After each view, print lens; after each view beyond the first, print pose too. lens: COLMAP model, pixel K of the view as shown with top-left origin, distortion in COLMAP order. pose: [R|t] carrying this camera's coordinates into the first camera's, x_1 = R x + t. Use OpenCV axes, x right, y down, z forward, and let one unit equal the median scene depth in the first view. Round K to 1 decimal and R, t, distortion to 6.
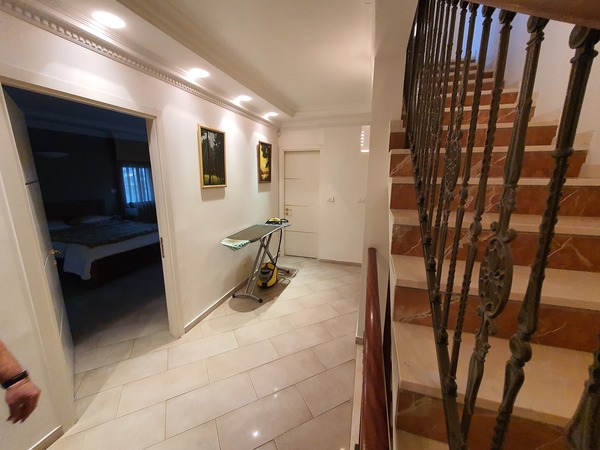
lens RADIAL K [[239.8, 0, 302.1], [0, 239.8, 222.0], [0, 0, 1]] dist [0.010481, 0.000440]
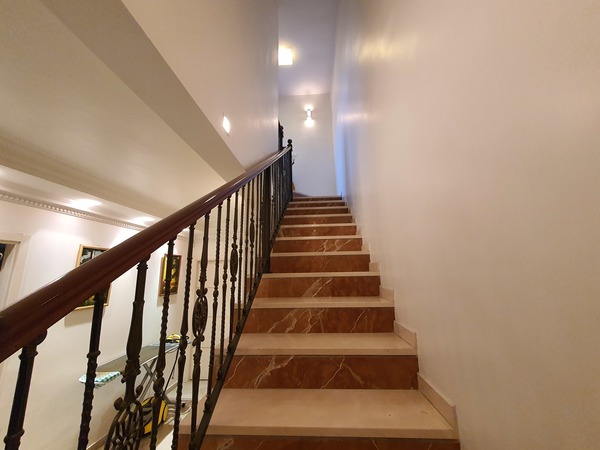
lens RADIAL K [[239.8, 0, 298.2], [0, 239.8, 224.0], [0, 0, 1]] dist [0.010481, 0.000440]
pose [[0.977609, 0.017400, 0.209708, 0.275210], [0.065154, 0.922572, -0.380285, -0.050389], [-0.200088, 0.385433, 0.900781, -0.138291]]
